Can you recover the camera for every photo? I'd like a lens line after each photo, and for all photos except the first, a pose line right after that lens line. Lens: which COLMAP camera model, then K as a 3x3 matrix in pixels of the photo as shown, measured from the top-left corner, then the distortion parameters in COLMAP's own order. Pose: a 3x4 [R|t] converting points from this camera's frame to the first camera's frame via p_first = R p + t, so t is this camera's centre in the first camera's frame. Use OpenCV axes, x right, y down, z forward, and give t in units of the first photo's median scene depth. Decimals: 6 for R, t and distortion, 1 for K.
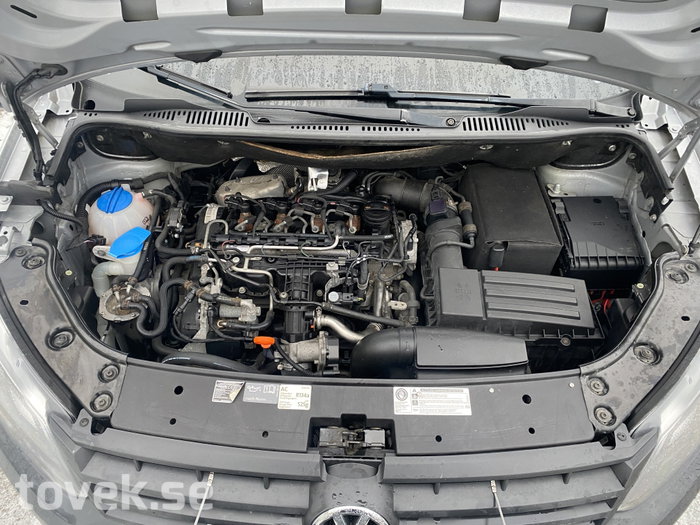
lens RADIAL K [[544.1, 0, 339.5], [0, 544.1, 262.4], [0, 0, 1]] dist [0.060627, -0.081356]
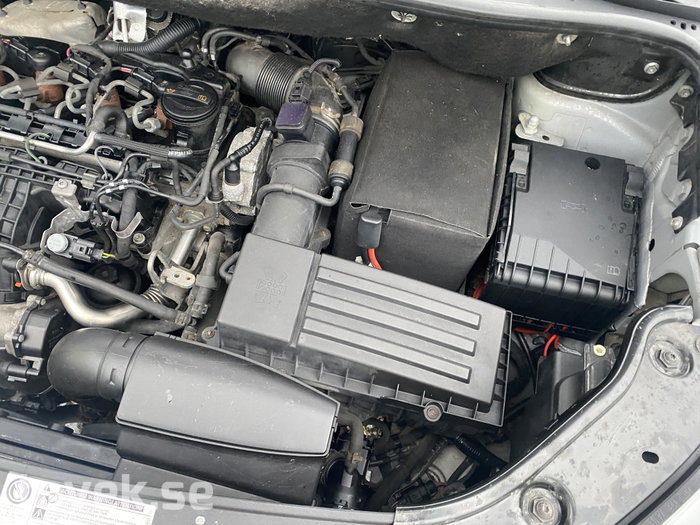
lens RADIAL K [[544.1, 0, 339.5], [0, 544.1, 262.4], [0, 0, 1]] dist [0.060627, -0.081356]
pose [[0.974795, 0.216864, -0.052389, 0.294883], [-0.198789, 0.950877, 0.237309, -0.105178], [0.101279, -0.220913, 0.970021, 0.454986]]
